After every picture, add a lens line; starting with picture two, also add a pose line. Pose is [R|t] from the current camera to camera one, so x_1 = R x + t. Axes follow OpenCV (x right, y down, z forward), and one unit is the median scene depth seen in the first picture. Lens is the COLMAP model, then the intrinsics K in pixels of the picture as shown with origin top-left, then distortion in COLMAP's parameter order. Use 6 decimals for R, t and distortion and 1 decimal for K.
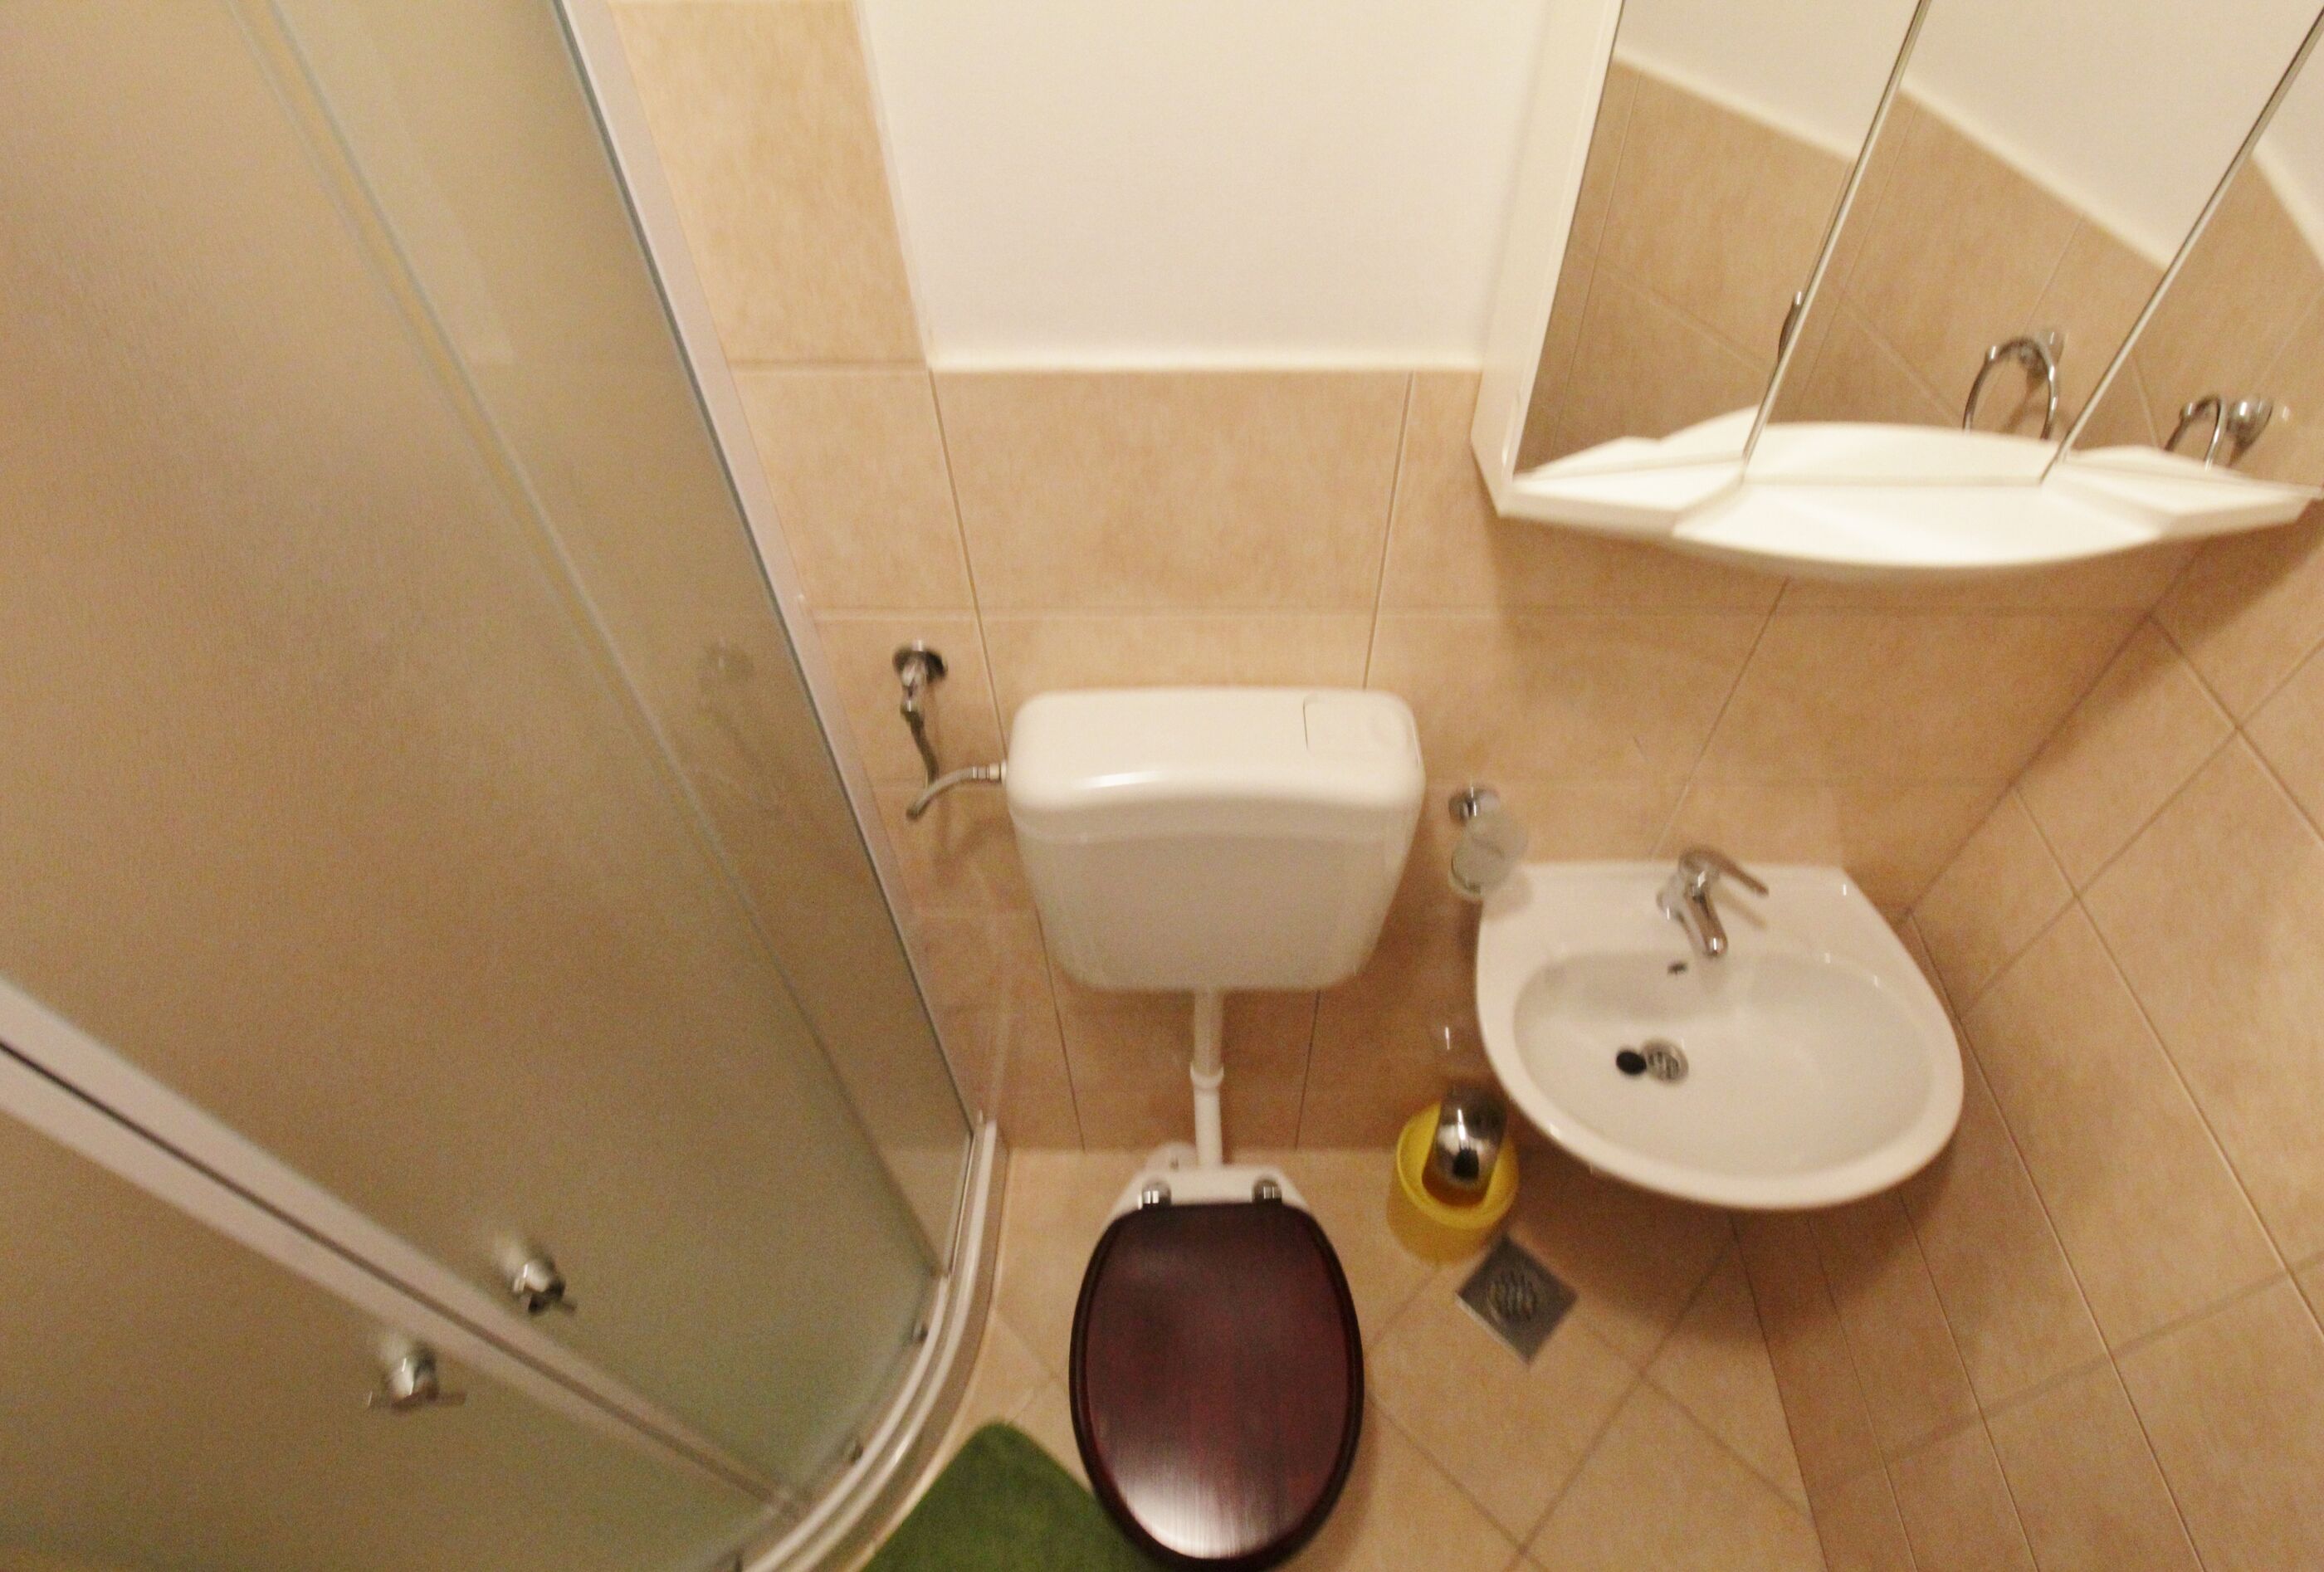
lens RADIAL K [[1135.1, 0, 1207.0], [0, 1135.1, 764.2], [0, 0, 1]] dist [-0.003336, -0.020504]
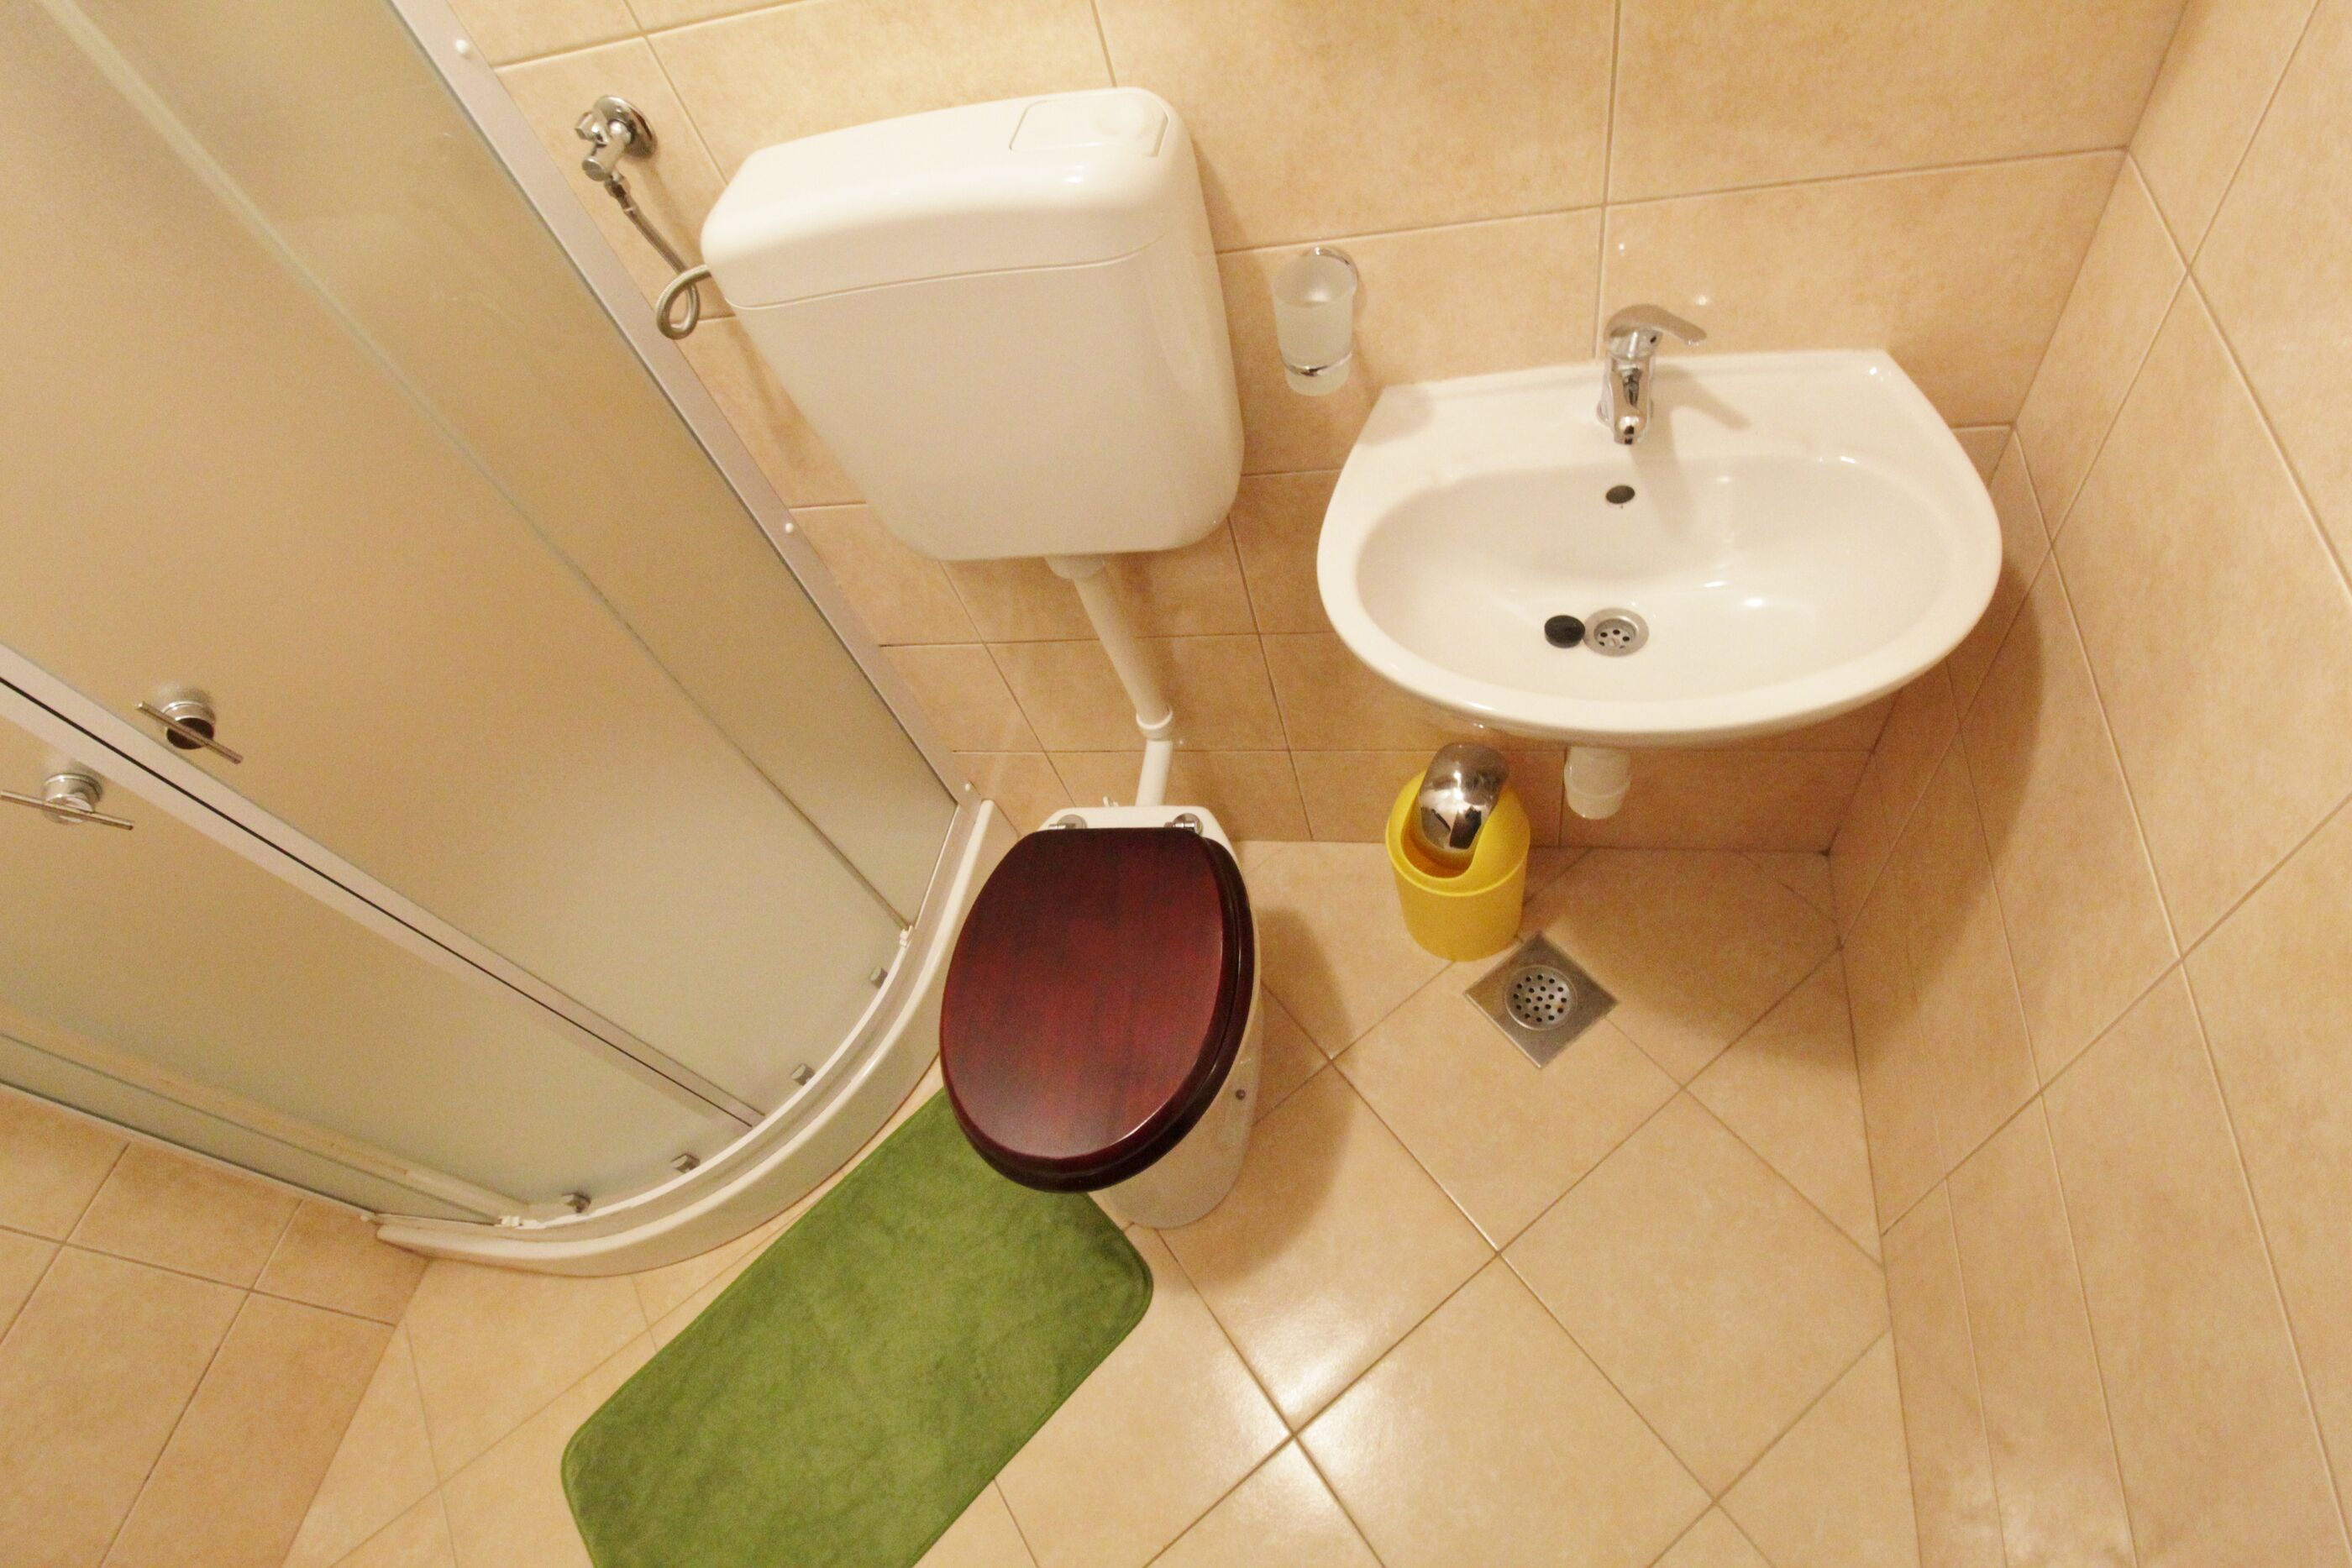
lens RADIAL K [[1124.3, 0, 1205.2], [0, 1124.3, 783.1], [0, 0, 1]] dist [0.003598, -0.014747]
pose [[0.963628, 0.005460, -0.267192, 0.347392], [0.028076, 0.992190, 0.121533, 0.269240], [0.265769, -0.124614, 0.955949, 0.181798]]
